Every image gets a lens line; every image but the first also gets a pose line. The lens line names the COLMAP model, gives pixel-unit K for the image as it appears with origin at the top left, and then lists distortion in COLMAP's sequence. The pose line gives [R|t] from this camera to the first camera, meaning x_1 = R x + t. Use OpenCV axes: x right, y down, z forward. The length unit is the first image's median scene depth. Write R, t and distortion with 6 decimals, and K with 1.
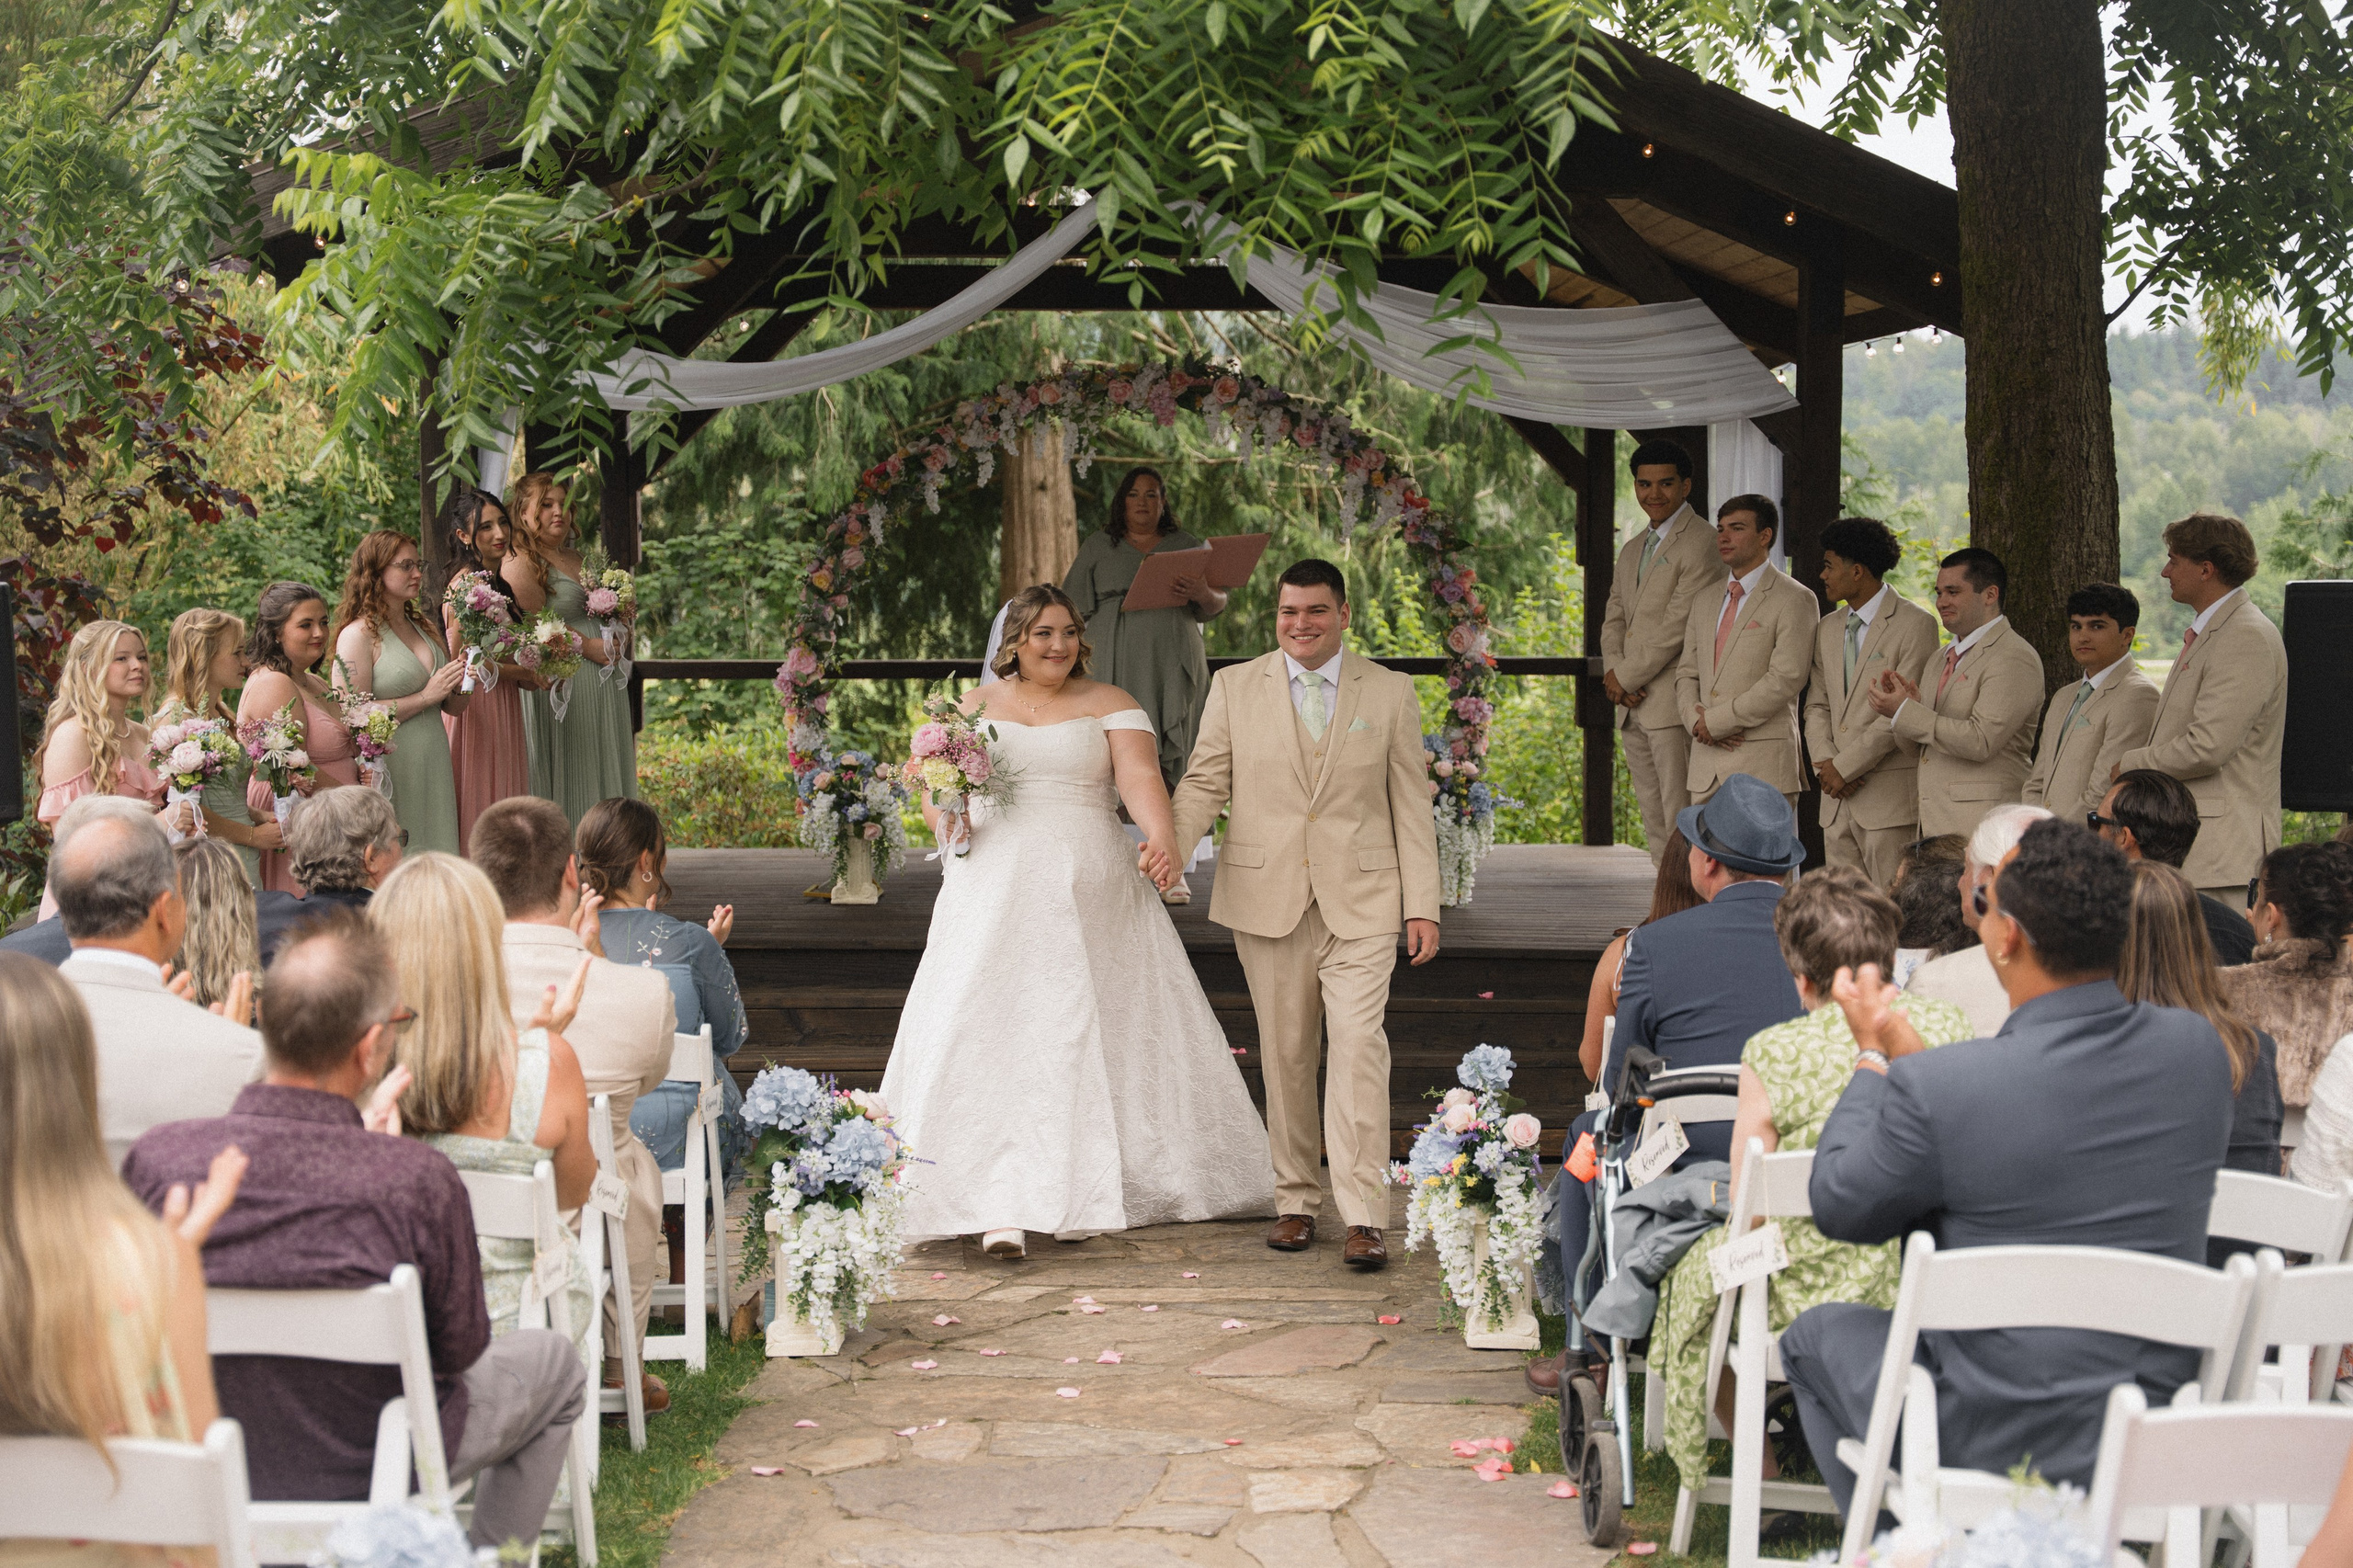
lens RADIAL K [[3276.1, 0, 1176.5], [0, 3276.1, 784.0], [0, 0, 1]] dist [0.036697, -0.000662]
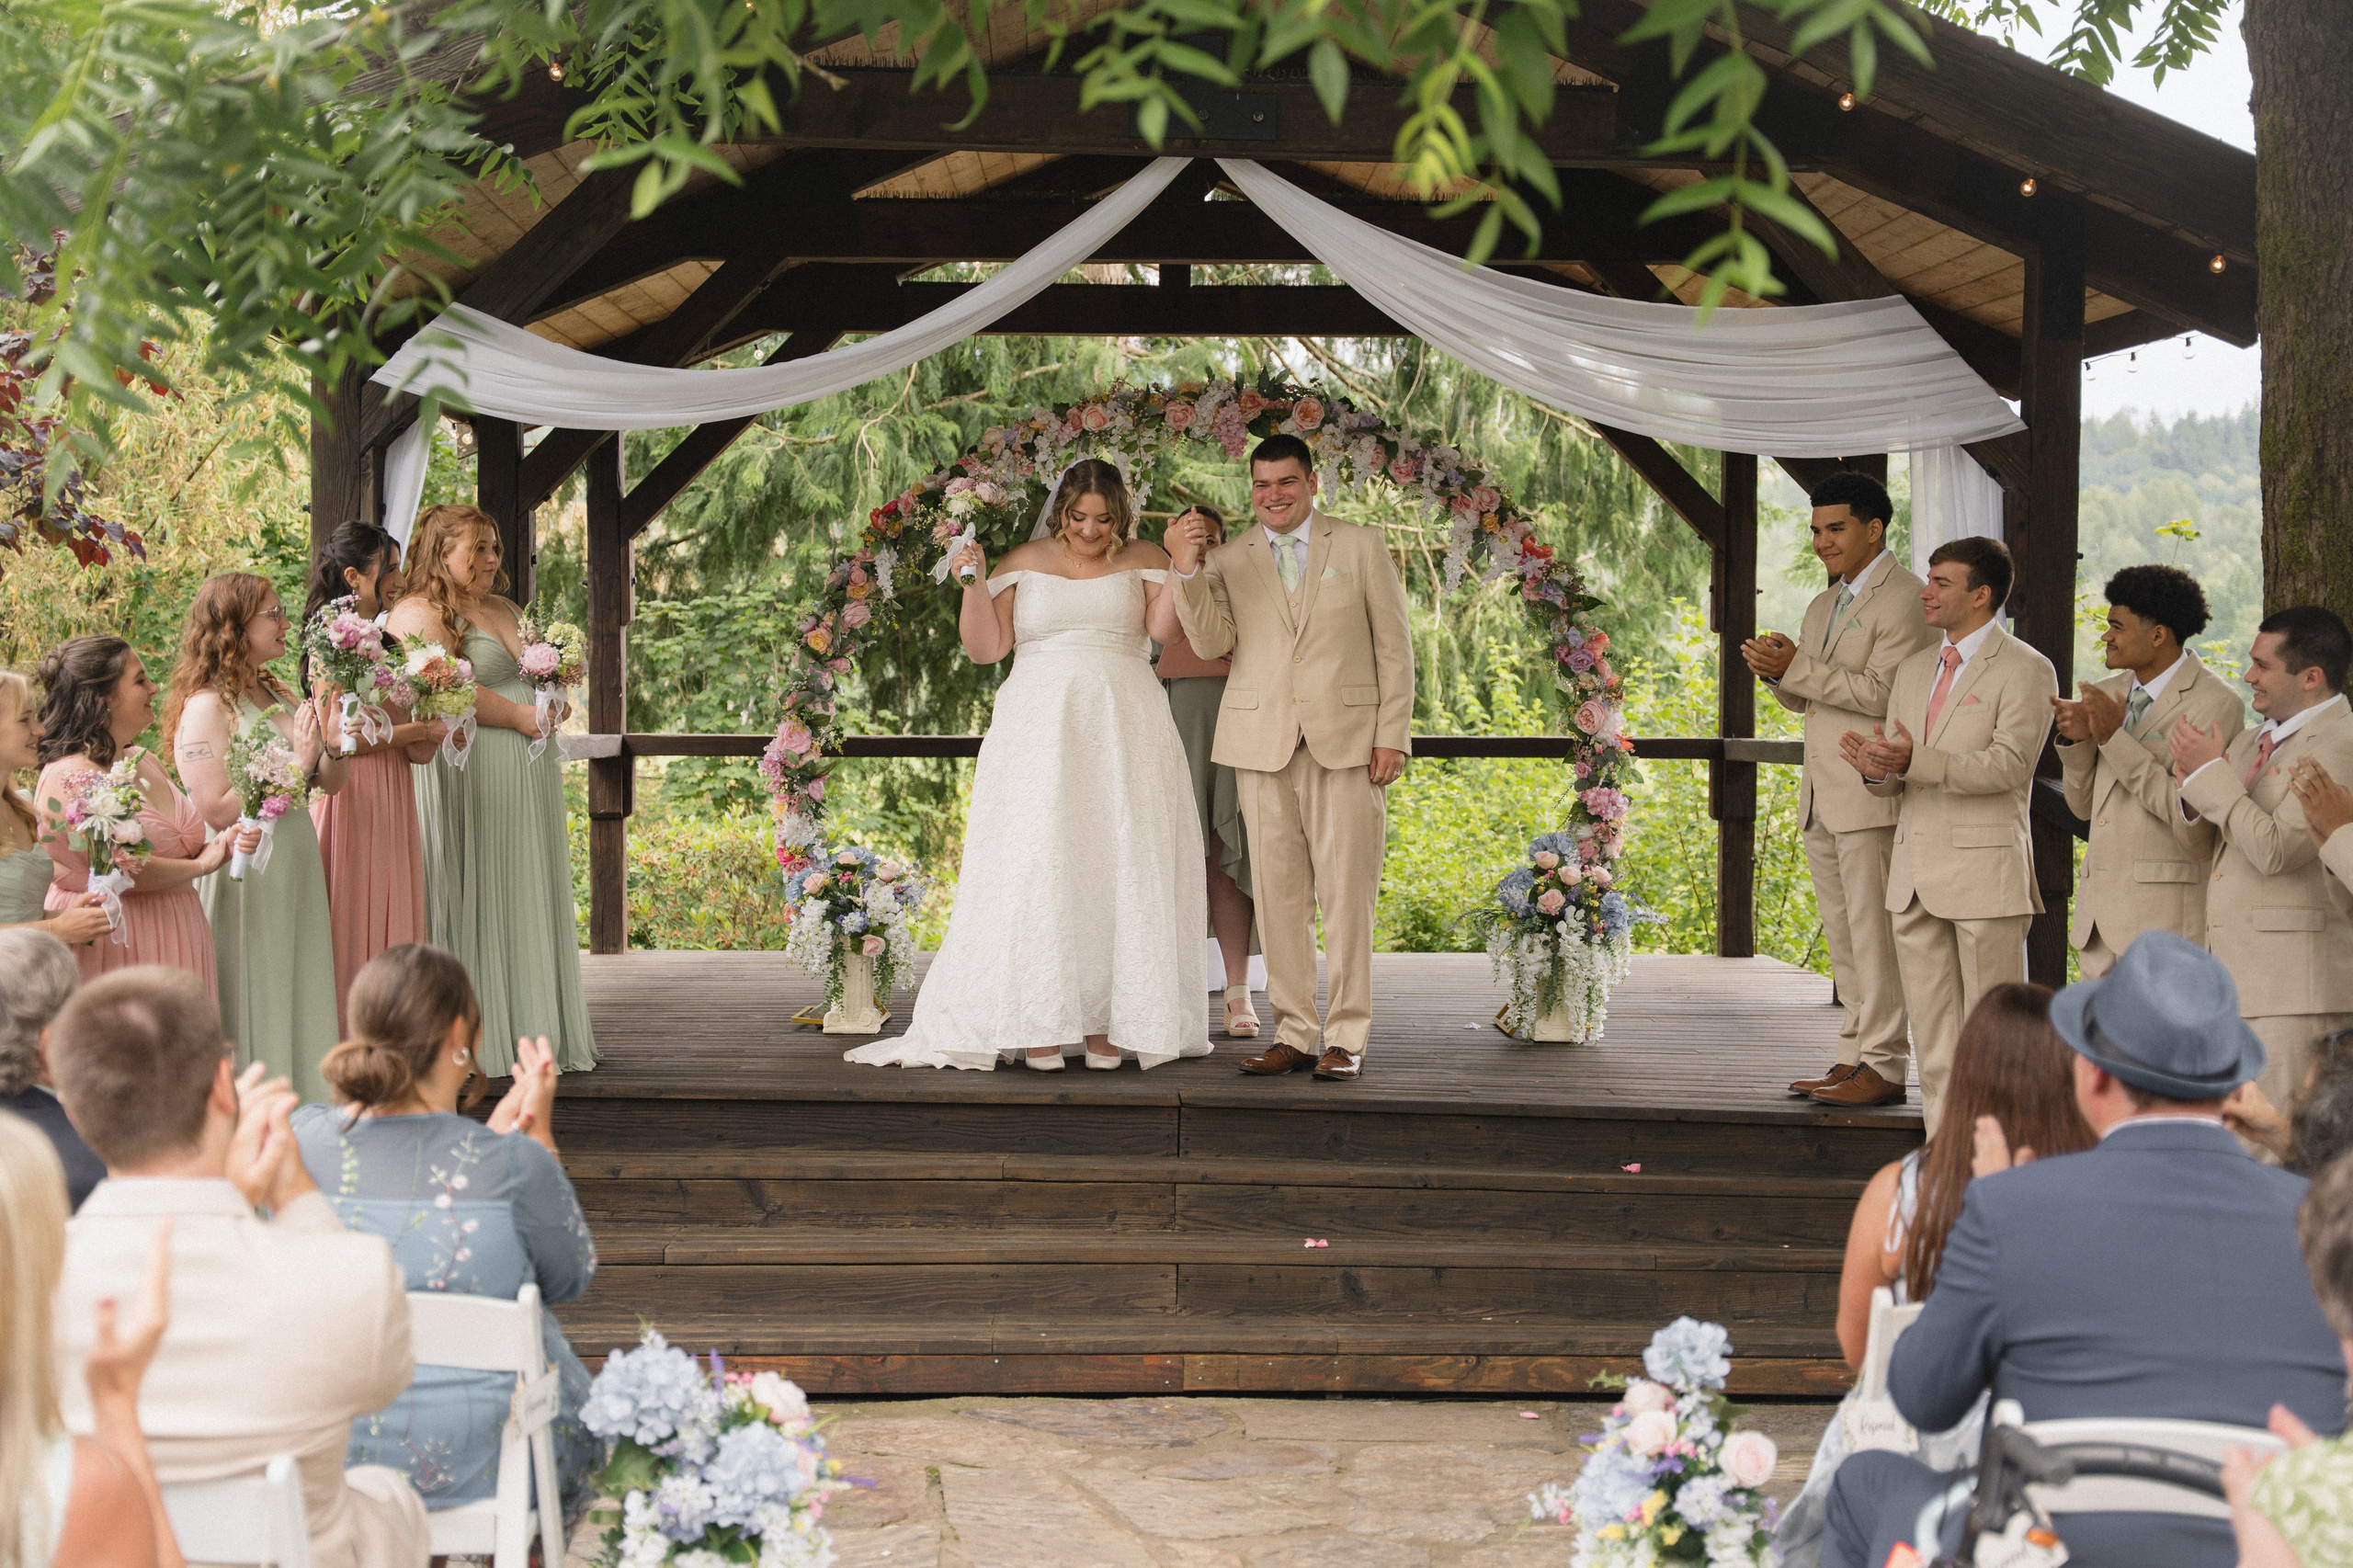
lens RADIAL K [[3374.9, 0, 1176.5], [0, 3374.9, 784.0], [0, 0, 1]] dist [0.075289, 0.004258]
pose [[0.999719, 0.007841, -0.022384, 0.002062], [-0.008353, 0.999704, -0.022844, -0.008154], [0.022198, 0.023024, 0.999488, 0.169943]]
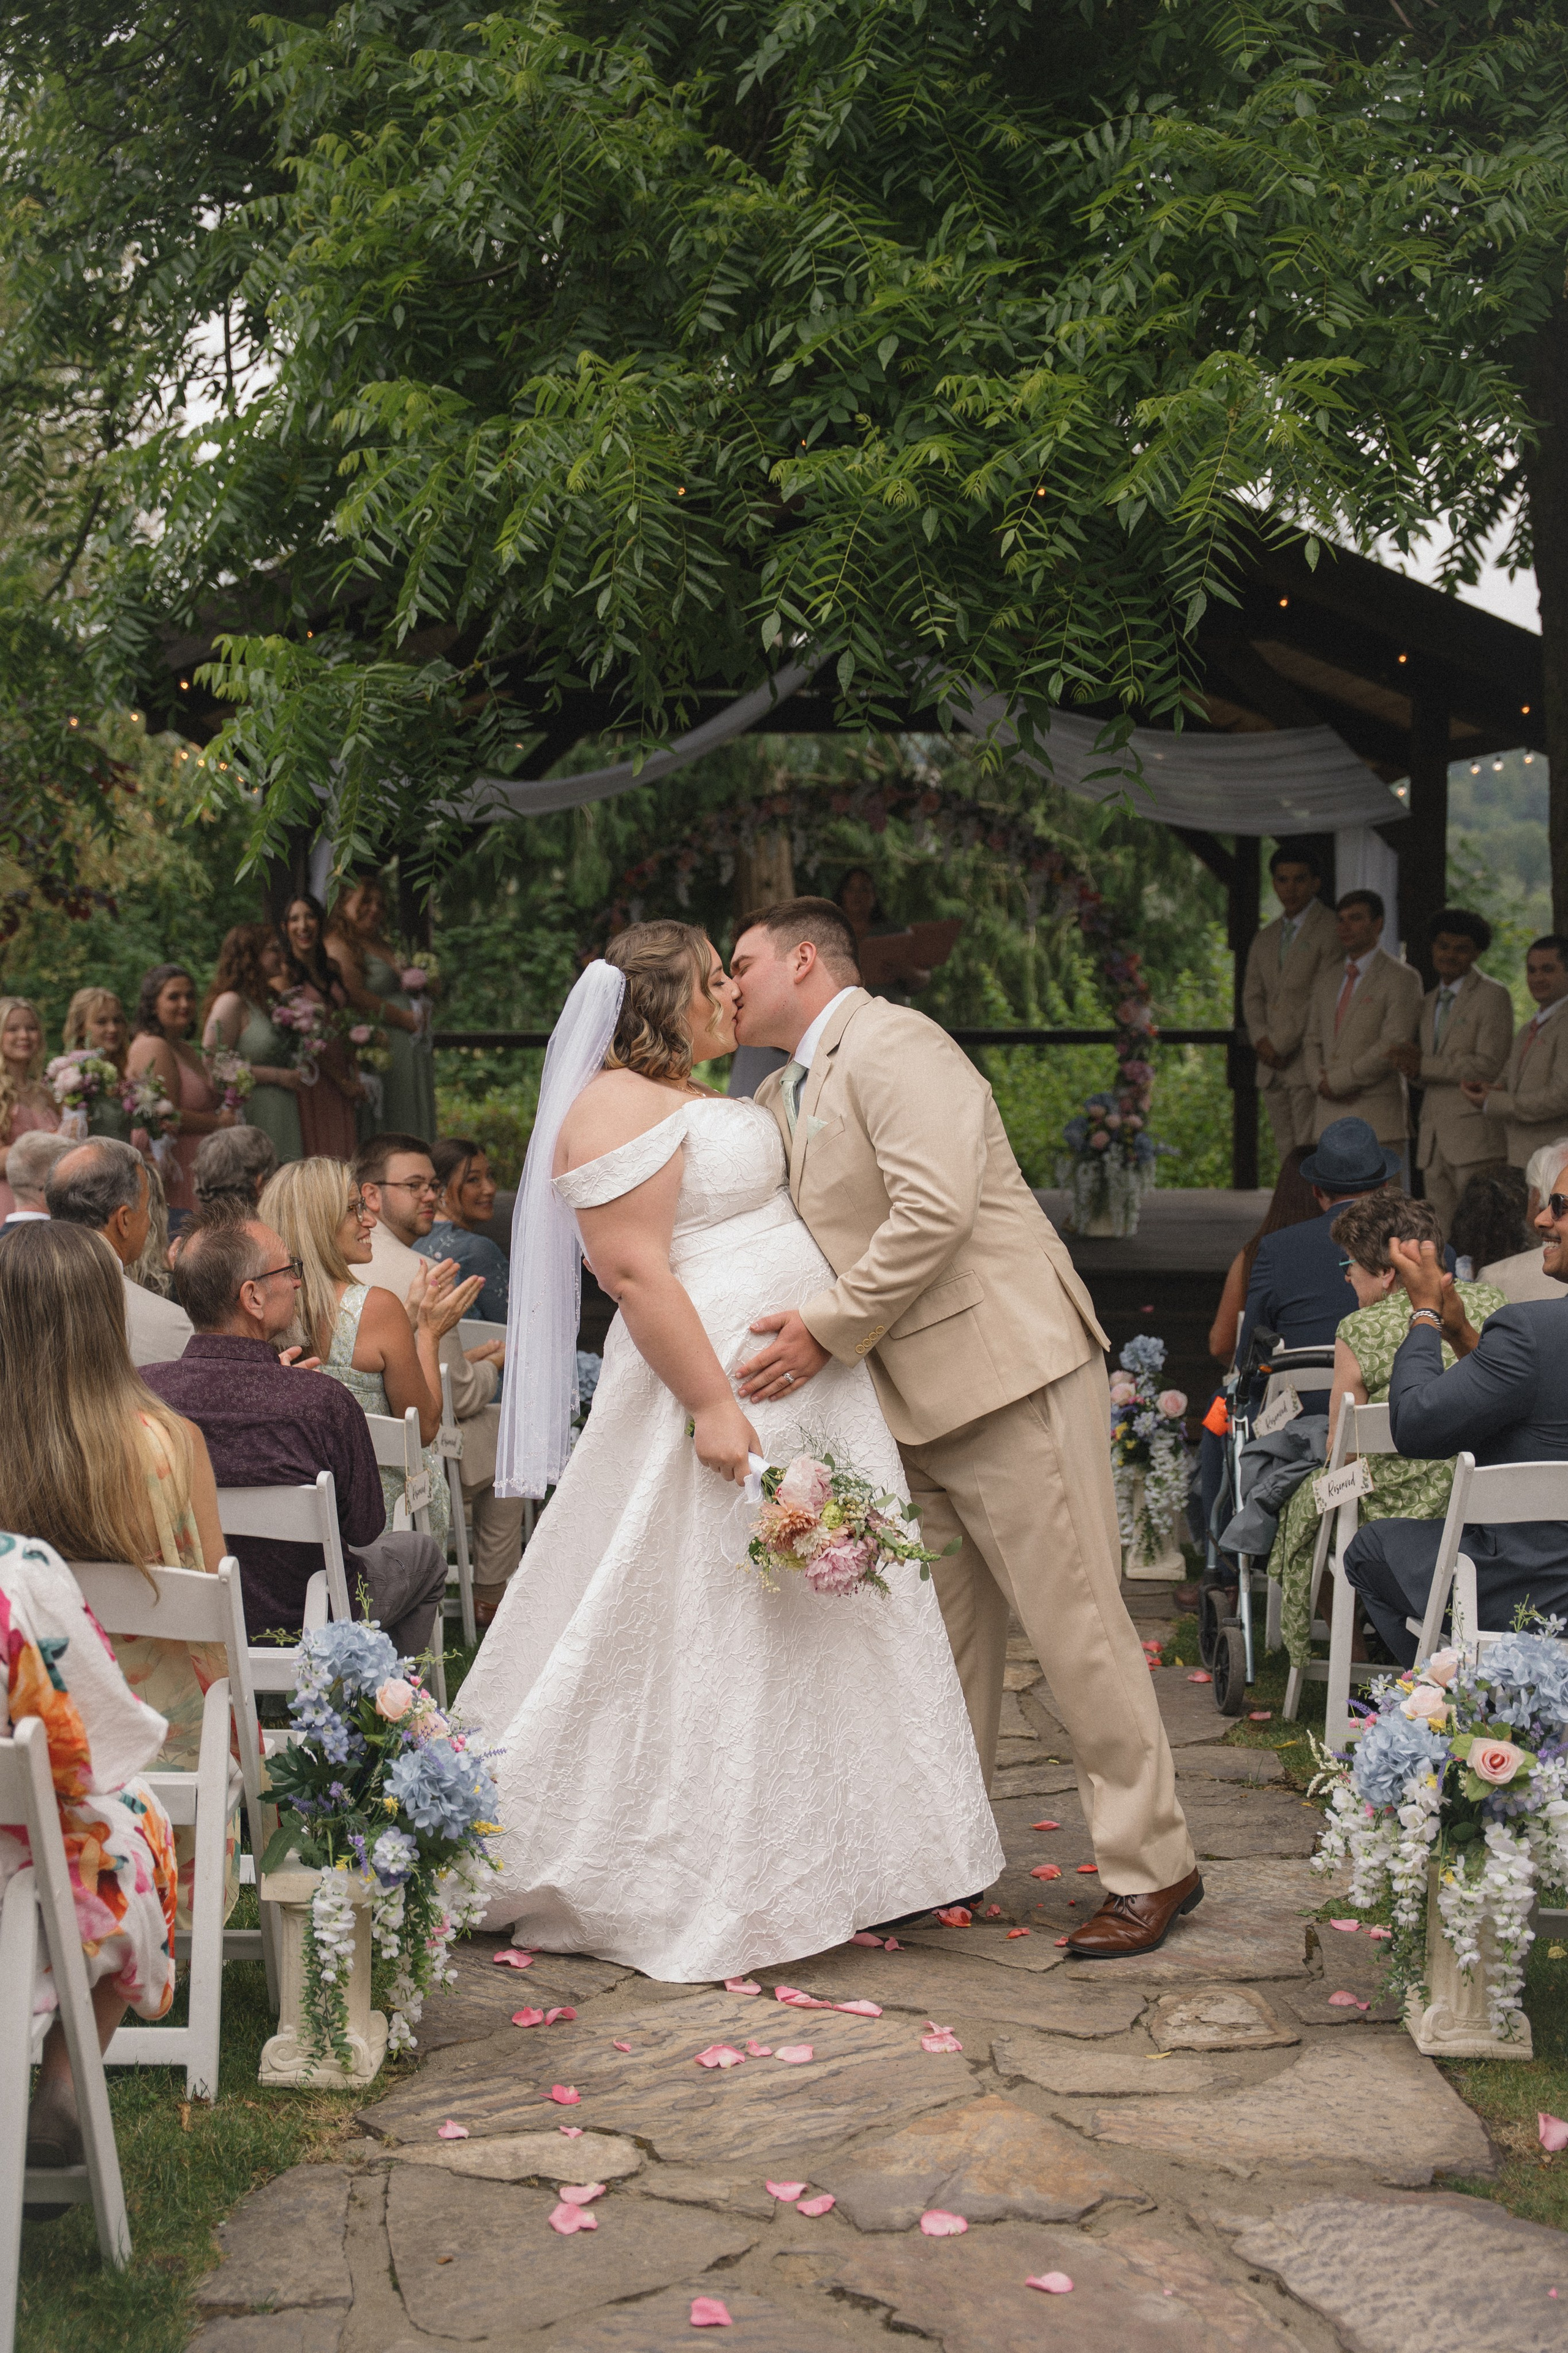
lens RADIAL K [[2877.1, 0, 784.0], [0, 2877.1, 1176.5], [0, 0, 1]] dist [0.005959, 0.008057]
pose [[0.999431, 0.000999, -0.033715, -0.002612], [-0.000628, 0.999939, 0.011040, 0.004279], [0.033724, -0.011012, 0.999371, -0.051758]]
